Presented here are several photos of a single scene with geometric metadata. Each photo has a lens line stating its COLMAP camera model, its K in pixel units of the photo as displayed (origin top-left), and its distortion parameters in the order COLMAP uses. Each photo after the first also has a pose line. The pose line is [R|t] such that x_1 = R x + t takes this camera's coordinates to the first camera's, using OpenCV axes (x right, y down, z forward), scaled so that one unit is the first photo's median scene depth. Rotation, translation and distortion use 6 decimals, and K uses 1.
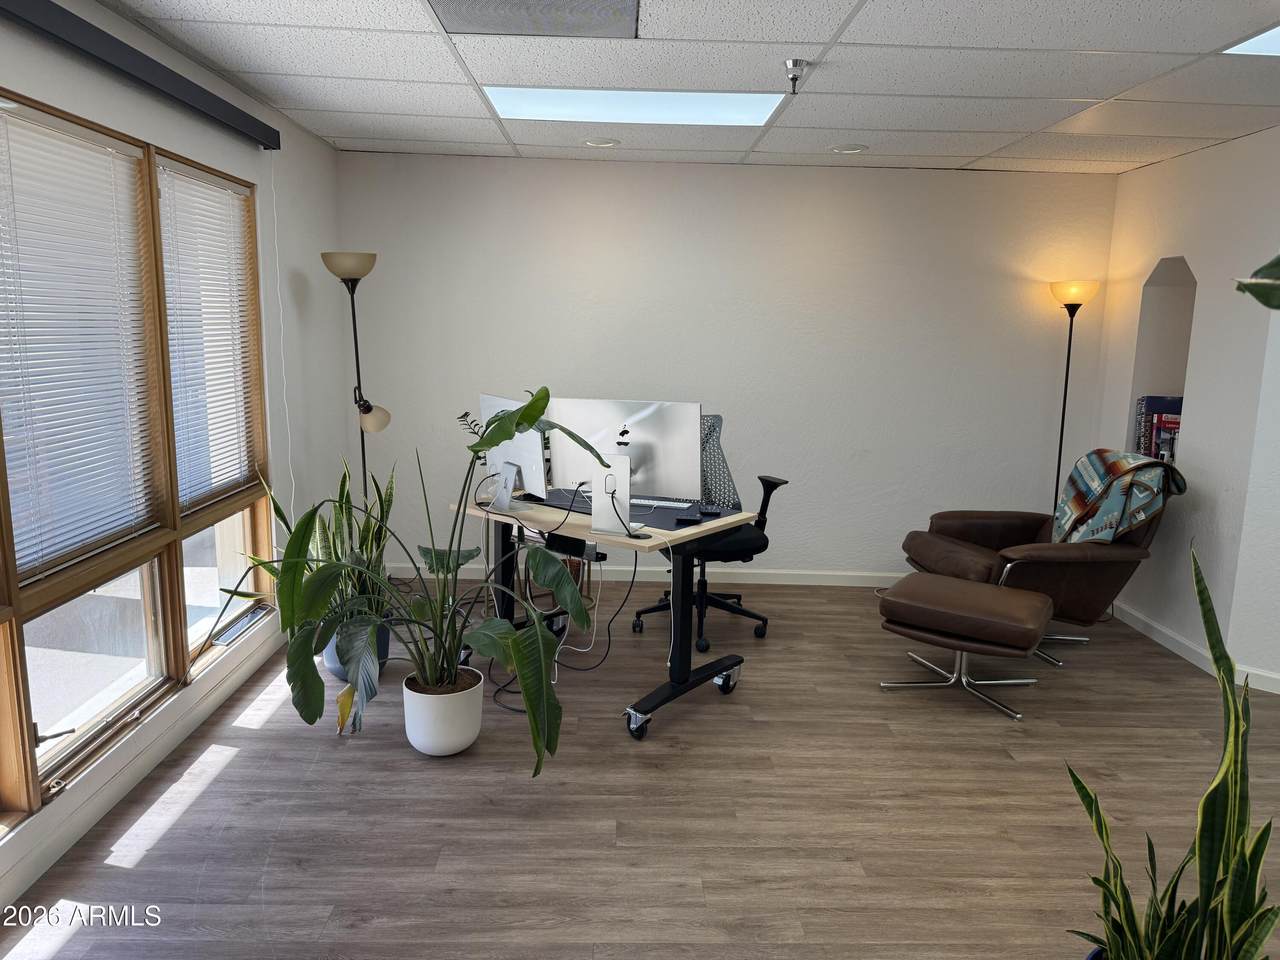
lens RADIAL K [[898.9, 0, 632.7], [0, 898.9, 480.4], [0, 0, 1]] dist [0.099524, -0.162265]
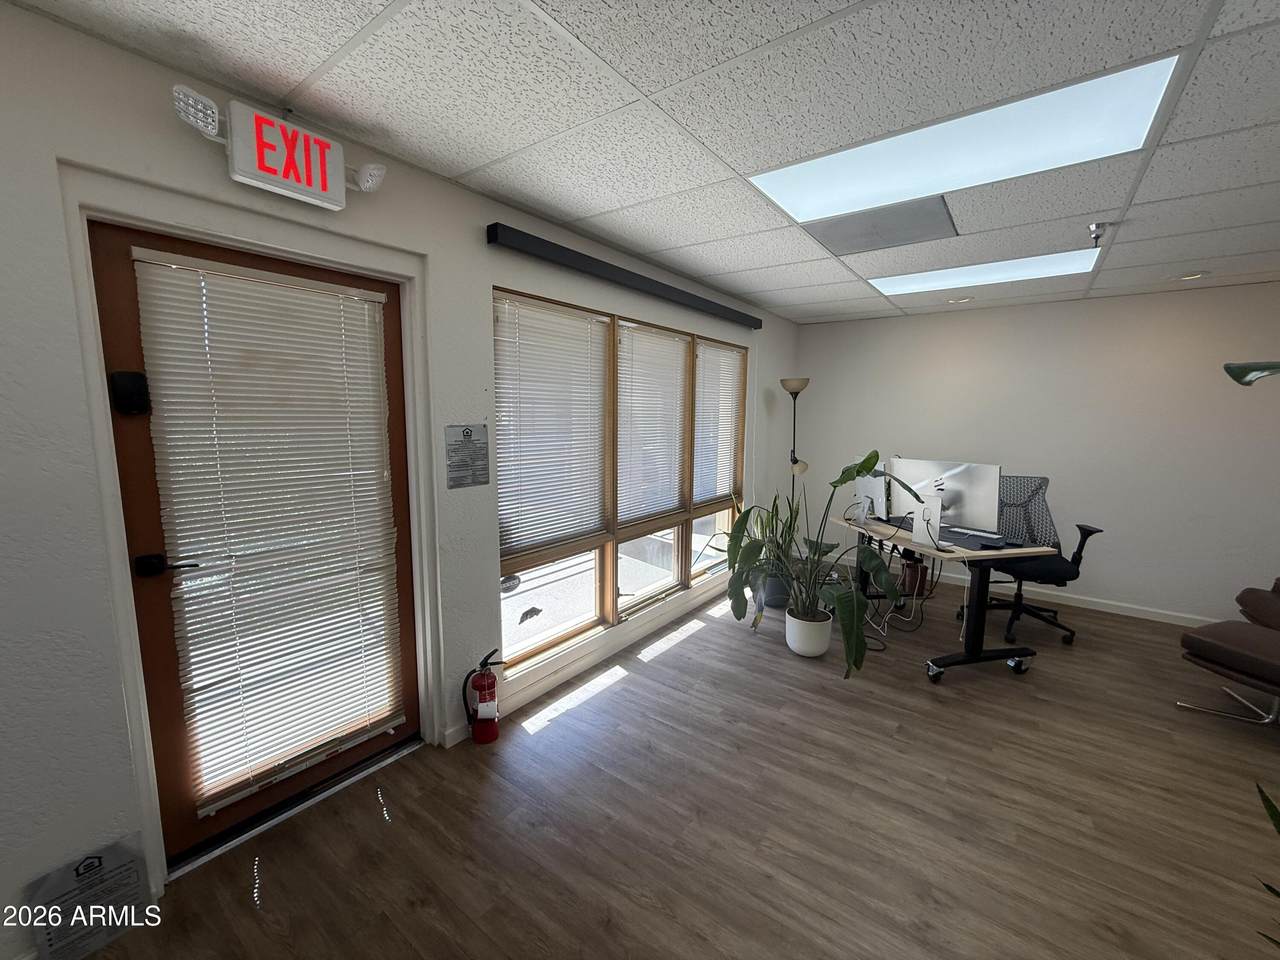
lens RADIAL K [[511.2, 0, 637.9], [0, 511.2, 481.2], [0, 0, 1]] dist [-0.000356, -0.000023]
pose [[0.786009, 0.067822, -0.614483, 0.121604], [-0.097961, 0.995070, -0.015477, 0.009333], [0.610404, 0.072361, 0.788778, -0.012298]]
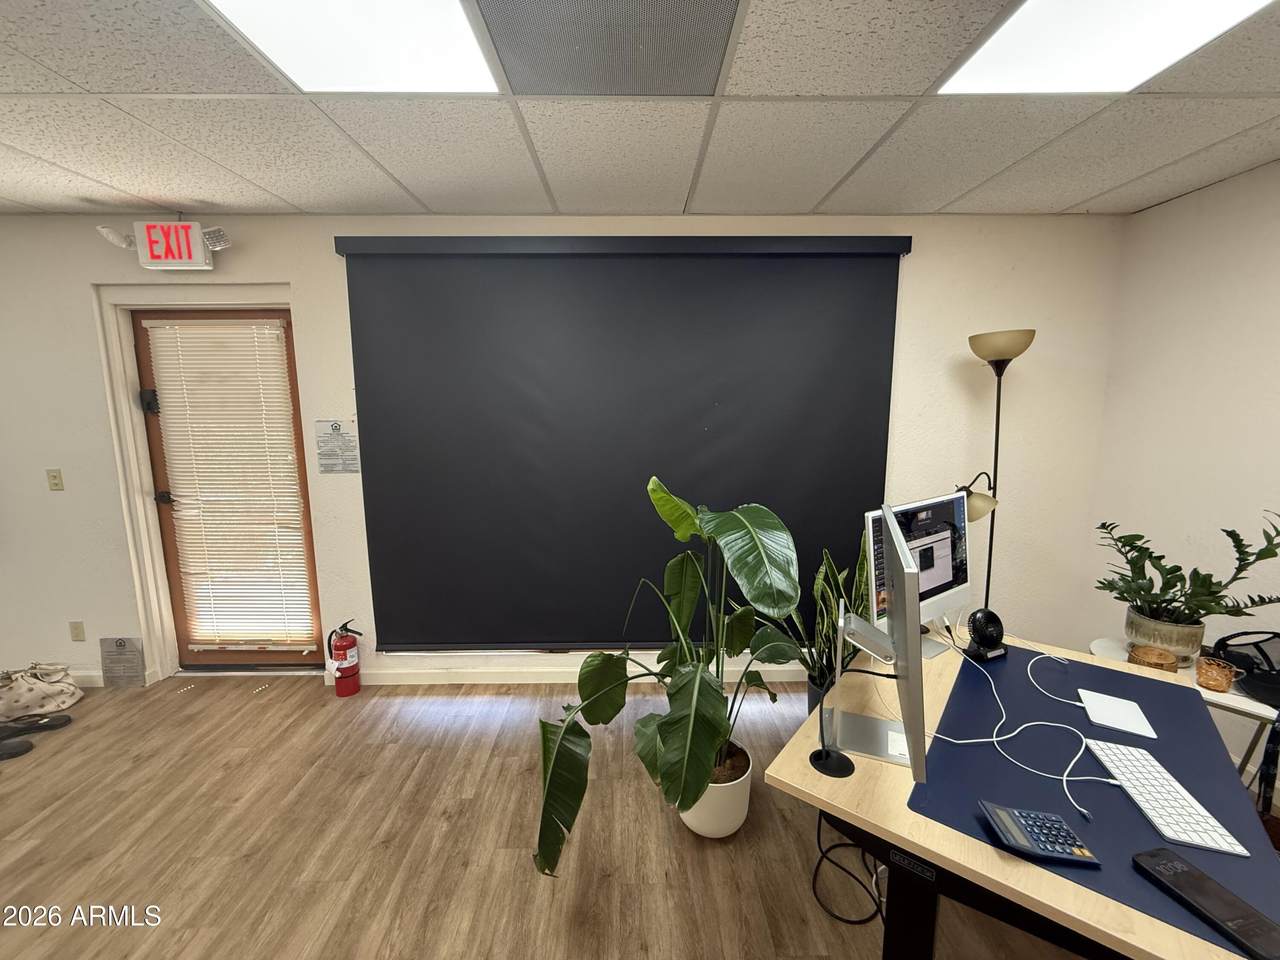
lens RADIAL K [[511.2, 0, 637.9], [0, 511.2, 481.2], [0, 0, 1]] dist [-0.000356, -0.000023]
pose [[-0.008367, 0.121713, -0.992530, 0.308894], [-0.164546, 0.978867, 0.121425, -0.131775], [0.986334, 0.164332, 0.011837, 0.834620]]
